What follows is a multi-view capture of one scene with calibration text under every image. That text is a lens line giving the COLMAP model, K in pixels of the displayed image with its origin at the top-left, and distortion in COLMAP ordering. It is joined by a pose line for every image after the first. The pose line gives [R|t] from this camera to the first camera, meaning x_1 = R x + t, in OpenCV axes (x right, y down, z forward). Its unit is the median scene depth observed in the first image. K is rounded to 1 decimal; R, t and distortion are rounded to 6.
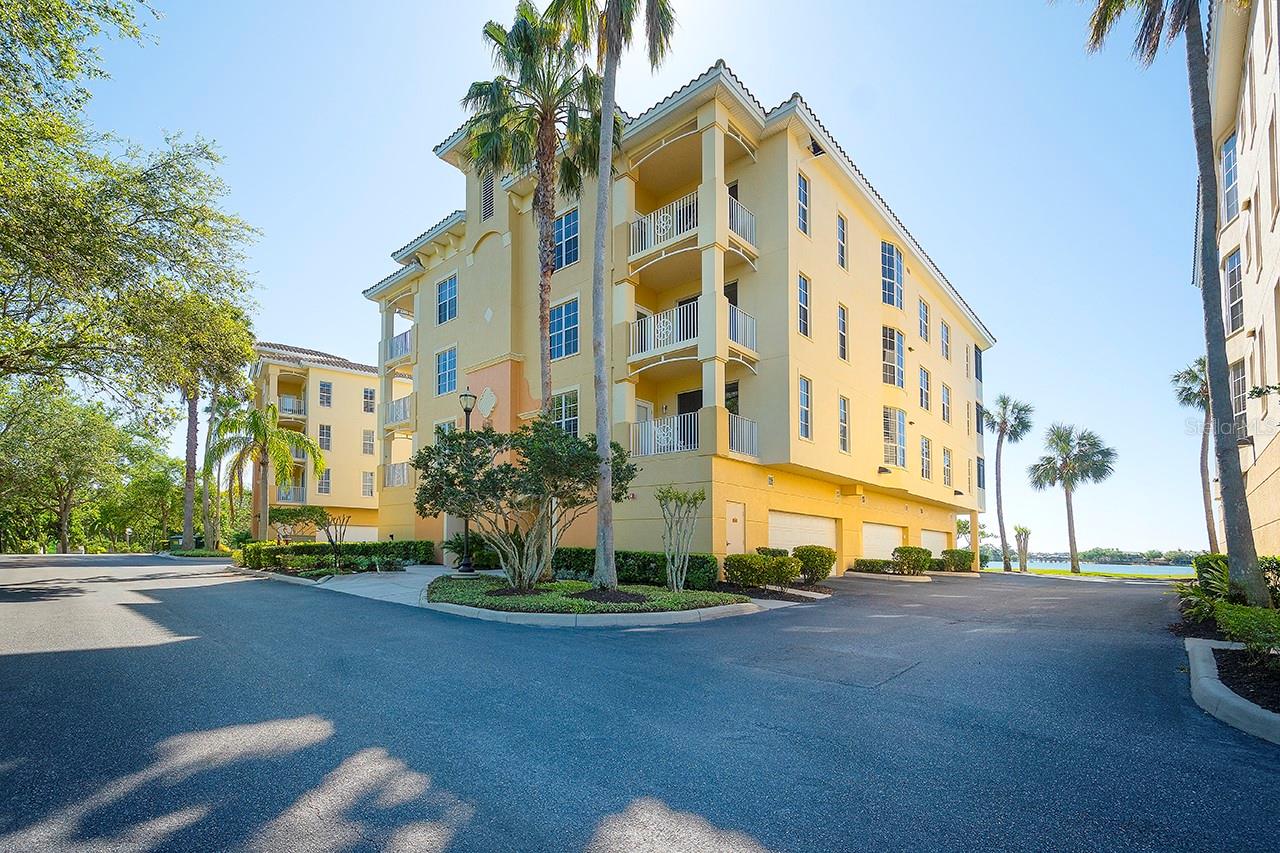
lens RADIAL K [[585.8, 0, 637.4], [0, 585.8, 511.8], [0, 0, 1]] dist [-0.003316, -0.000672]
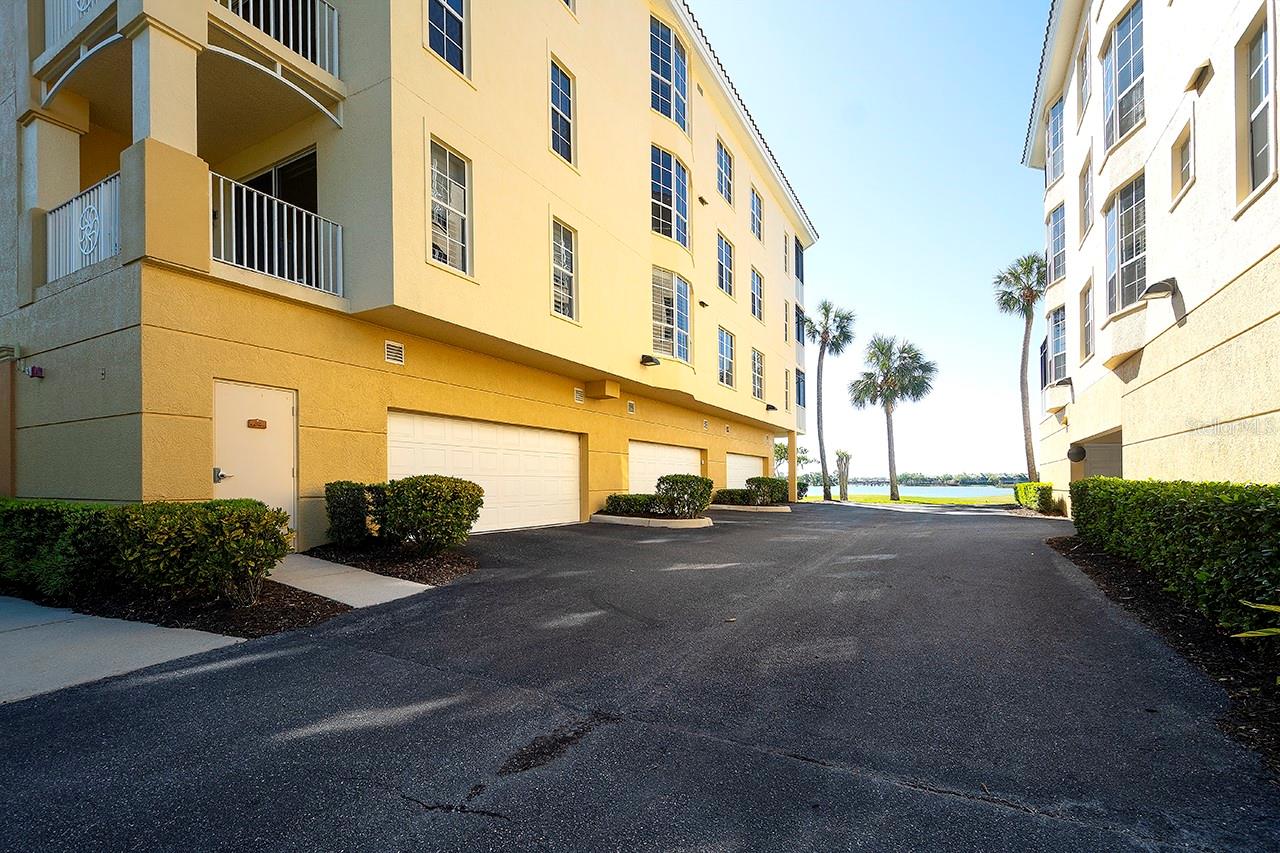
lens RADIAL K [[574.4, 0, 639.9], [0, 574.4, 473.6], [0, 0, 1]] dist [0.002345, 0.000002]
pose [[0.972860, -0.018257, 0.230673, 0.157953], [0.006416, 0.998628, 0.051978, 0.014058], [-0.231306, -0.049088, 0.971642, 0.222547]]
